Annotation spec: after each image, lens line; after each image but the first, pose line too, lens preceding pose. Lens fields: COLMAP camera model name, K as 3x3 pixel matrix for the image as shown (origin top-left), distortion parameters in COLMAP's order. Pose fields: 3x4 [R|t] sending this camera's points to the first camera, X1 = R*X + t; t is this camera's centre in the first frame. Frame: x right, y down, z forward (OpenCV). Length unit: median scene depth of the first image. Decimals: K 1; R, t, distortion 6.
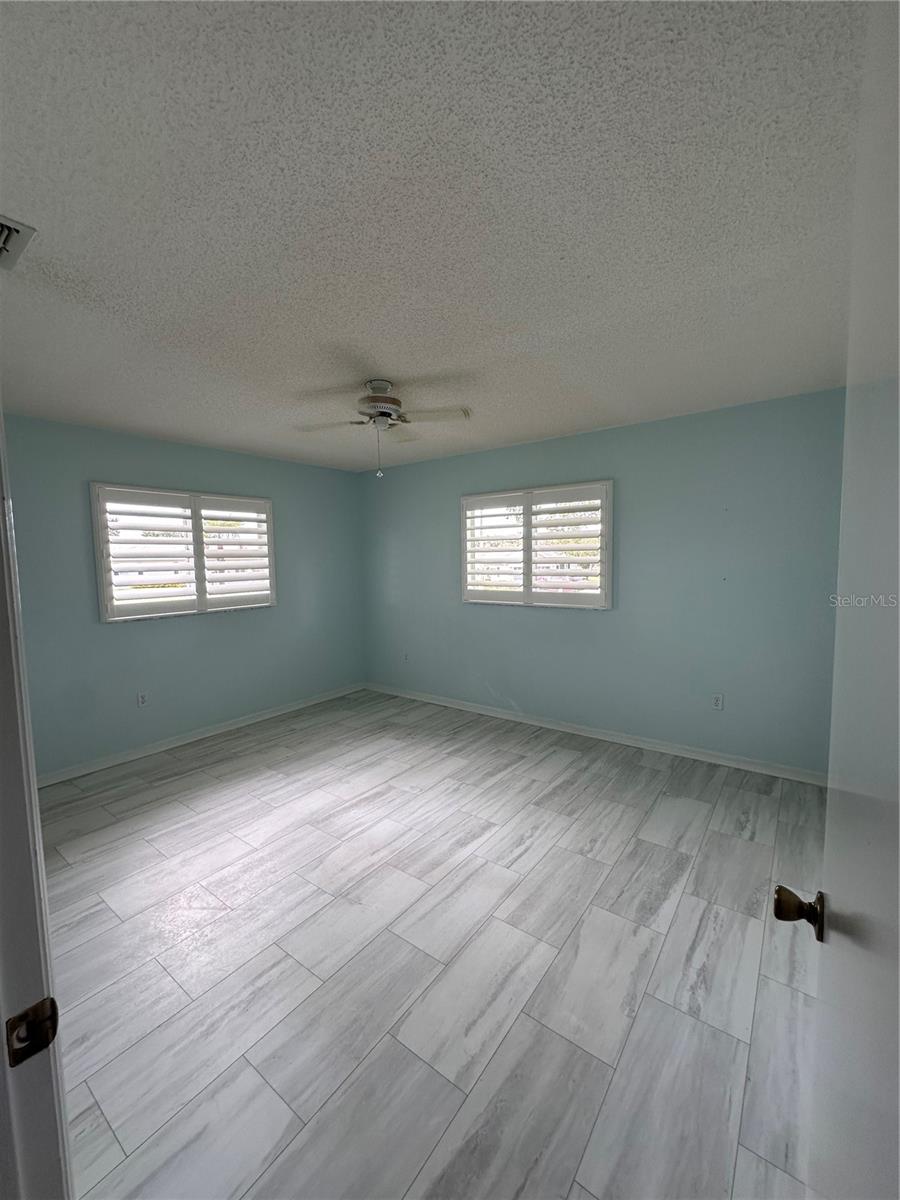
lens RADIAL K [[477.8, 0, 450.0], [0, 477.8, 600.0], [0, 0, 1]] dist [-0.001090, 0.000557]
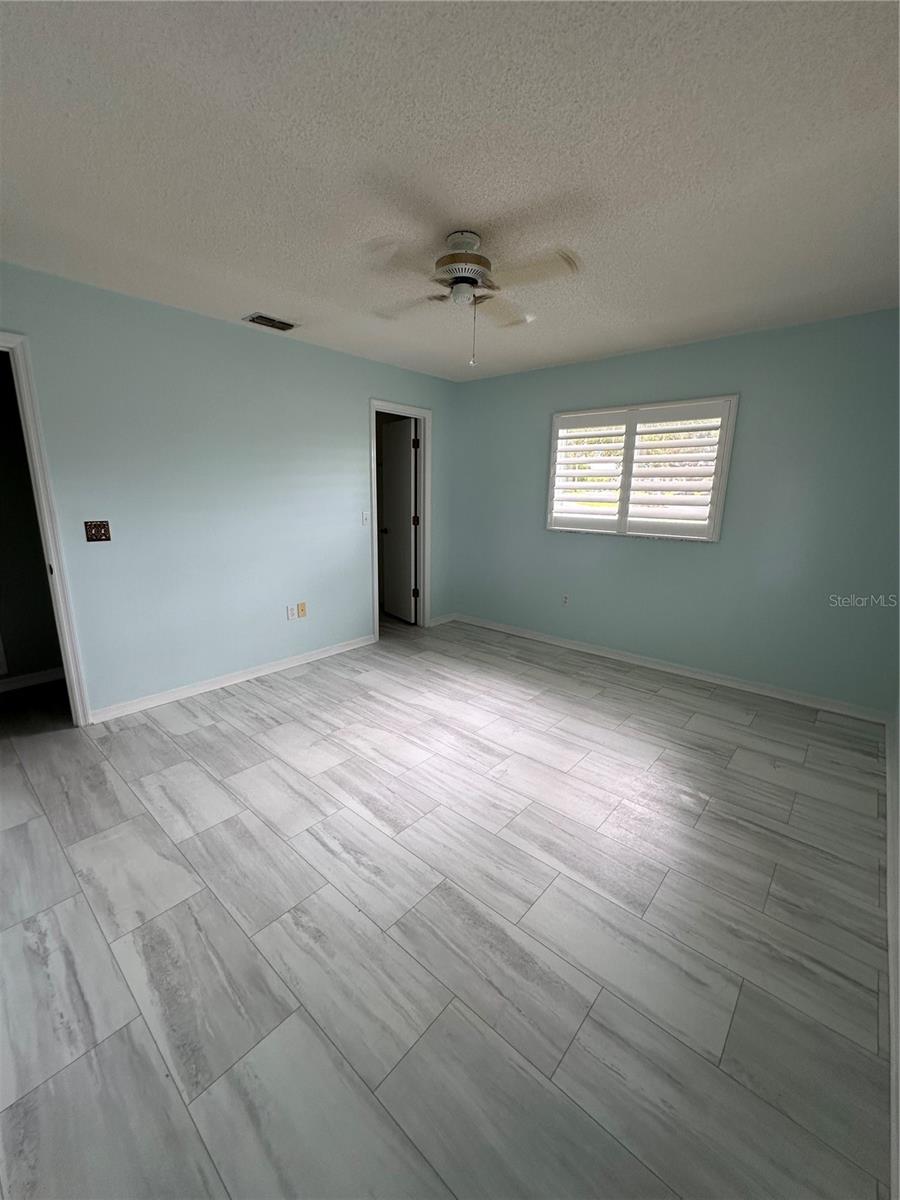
lens RADIAL K [[477.8, 0, 450.0], [0, 477.8, 600.0], [0, 0, 1]] dist [-0.001090, 0.000557]
pose [[-0.071561, 0.241102, -0.967858, 0.731827], [-0.096357, 0.964136, 0.247299, -0.079970], [0.992771, 0.110957, -0.045763, 1.074840]]
